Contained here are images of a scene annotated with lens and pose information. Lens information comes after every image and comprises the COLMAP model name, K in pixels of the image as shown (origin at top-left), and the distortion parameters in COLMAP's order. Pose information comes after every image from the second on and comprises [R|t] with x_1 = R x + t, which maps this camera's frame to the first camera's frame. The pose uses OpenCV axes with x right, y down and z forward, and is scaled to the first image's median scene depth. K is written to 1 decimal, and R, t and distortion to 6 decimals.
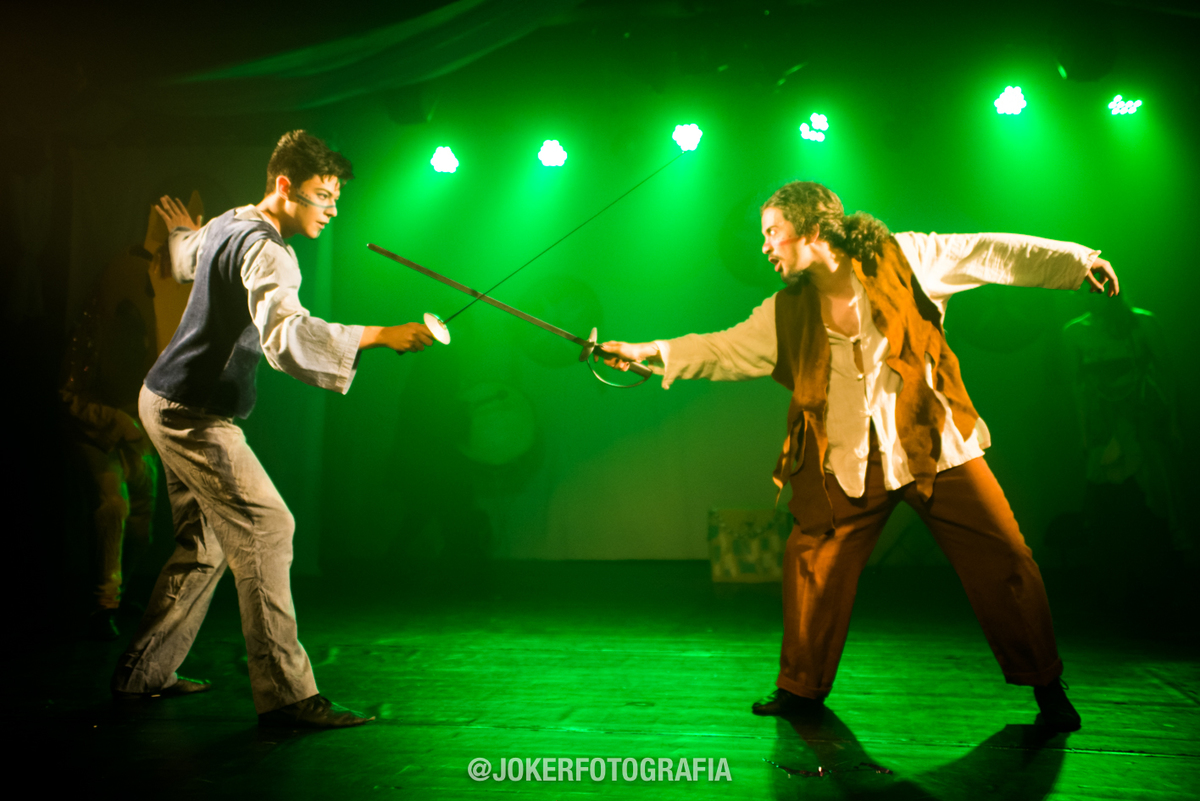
lens RADIAL K [[1357.0, 0, 598.5], [0, 1357.0, 396.8], [0, 0, 1]] dist [0.142493, 0.000000]
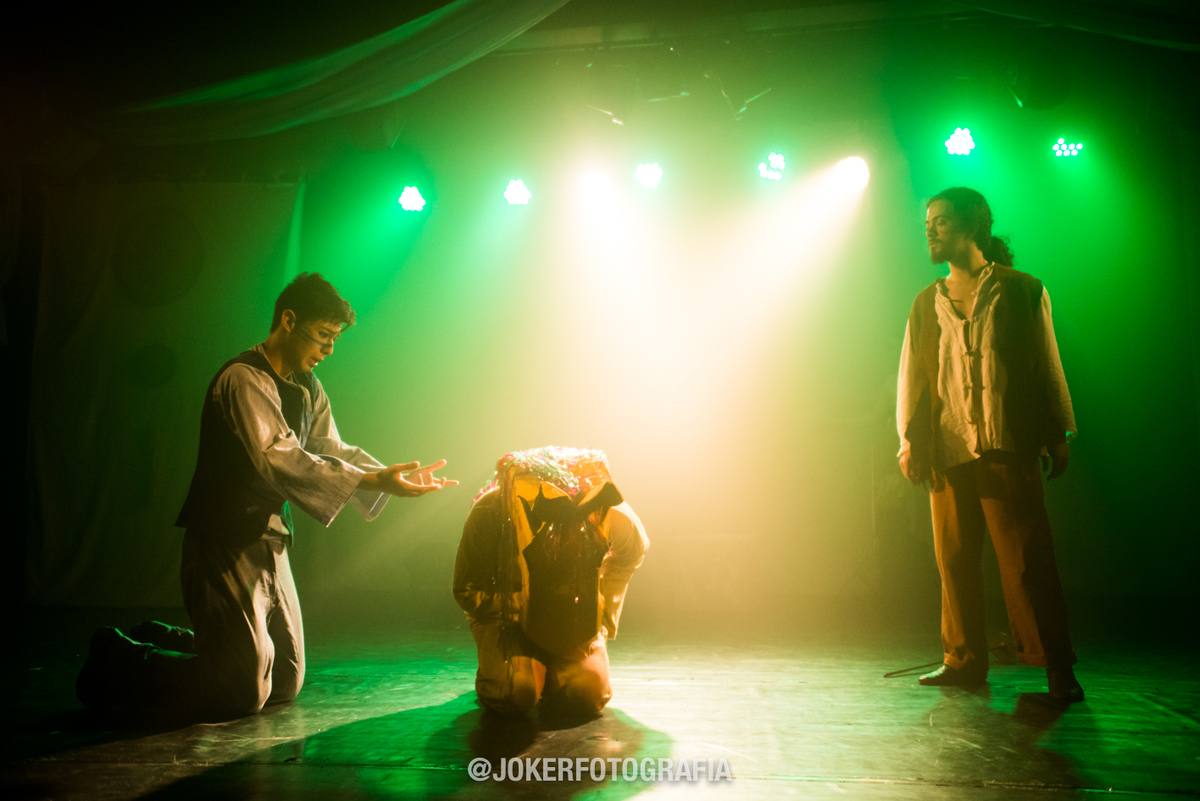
lens RADIAL K [[1189.4, 0, 600.5], [0, 1189.4, 402.1], [0, 0, 1]] dist [0.084242, 0.000000]
pose [[0.999607, 0.001843, 0.027962, 0.004909], [-0.000476, 0.998808, -0.048810, 0.029687], [-0.028019, 0.048778, 0.998417, 0.141716]]
